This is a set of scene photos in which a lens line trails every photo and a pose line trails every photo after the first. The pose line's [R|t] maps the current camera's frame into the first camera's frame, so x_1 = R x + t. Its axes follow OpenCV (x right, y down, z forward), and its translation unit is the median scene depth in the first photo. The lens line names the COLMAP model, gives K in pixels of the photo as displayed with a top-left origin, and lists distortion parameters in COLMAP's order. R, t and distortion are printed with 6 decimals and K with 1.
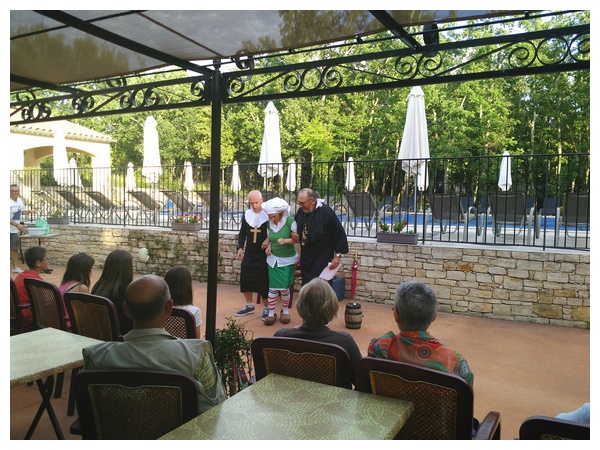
lens RADIAL K [[488.6, 0, 290.5], [0, 488.6, 225.8], [0, 0, 1]] dist [0.099375, -0.221281]
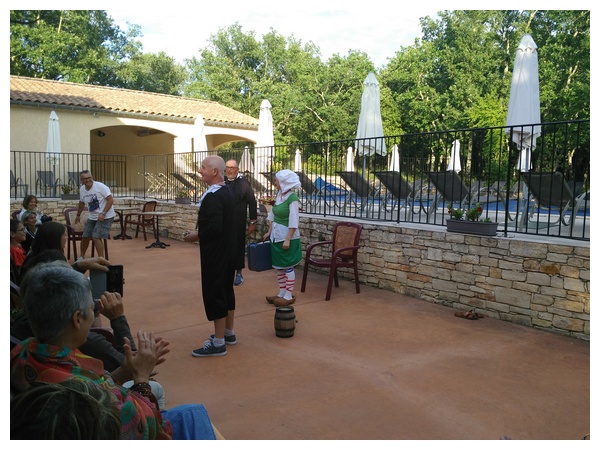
lens RADIAL K [[488.6, 0, 288.5], [0, 488.6, 222.4], [0, 0, 1]] dist [0.099375, -0.221281]
pose [[0.919118, 0.036354, -0.392303, 0.230395], [-0.028630, 0.999264, 0.025522, 0.004173], [0.392942, -0.012226, 0.919482, 0.122384]]
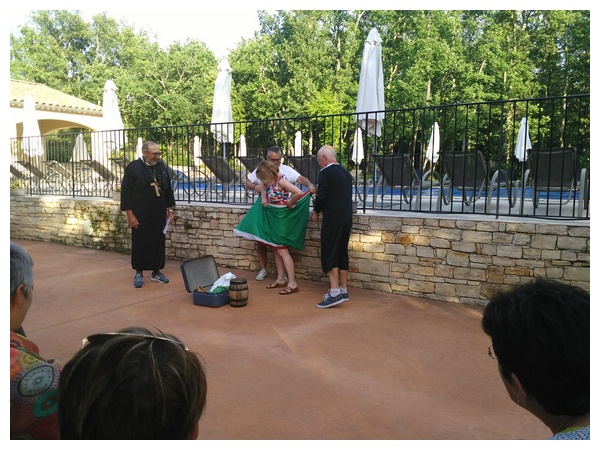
lens RADIAL K [[488.6, 0, 290.7], [0, 488.6, 224.2], [0, 0, 1]] dist [0.099375, -0.221281]
pose [[0.996736, 0.001130, -0.080727, 0.186456], [0.002080, 0.999210, 0.039678, 0.019583], [0.080708, -0.039717, 0.995946, 0.117423]]
